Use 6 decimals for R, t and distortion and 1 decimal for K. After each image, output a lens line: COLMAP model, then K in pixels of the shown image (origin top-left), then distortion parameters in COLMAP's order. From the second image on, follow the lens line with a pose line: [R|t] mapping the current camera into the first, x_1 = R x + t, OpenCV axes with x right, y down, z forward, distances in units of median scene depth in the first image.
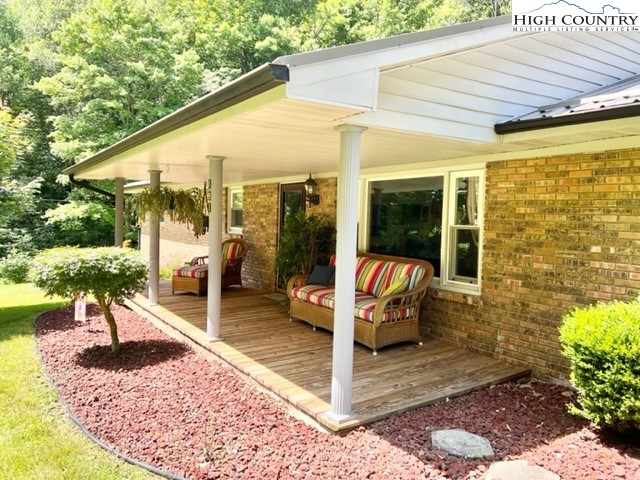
lens RADIAL K [[484.4, 0, 321.8], [0, 484.4, 240.5], [0, 0, 1]] dist [0.044916, -0.045924]
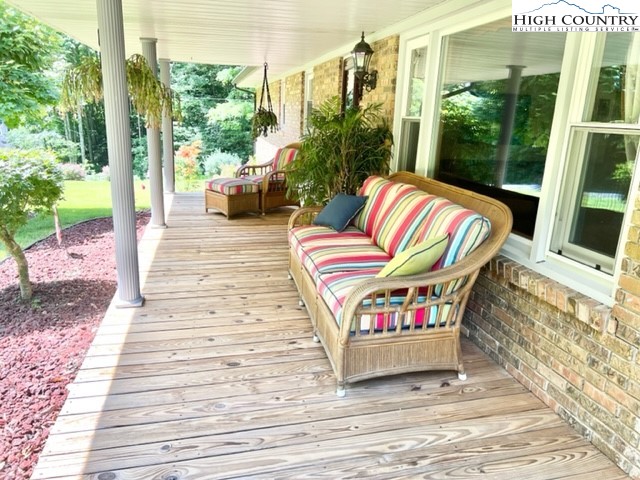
lens RADIAL K [[484.4, 0, 321.4], [0, 484.4, 252.9], [0, 0, 1]] dist [0.044916, -0.045924]
pose [[0.934265, 0.108659, -0.339620, 0.219089], [-0.033107, 0.974758, 0.220794, -0.008072], [0.355039, -0.195037, 0.914280, 0.524193]]
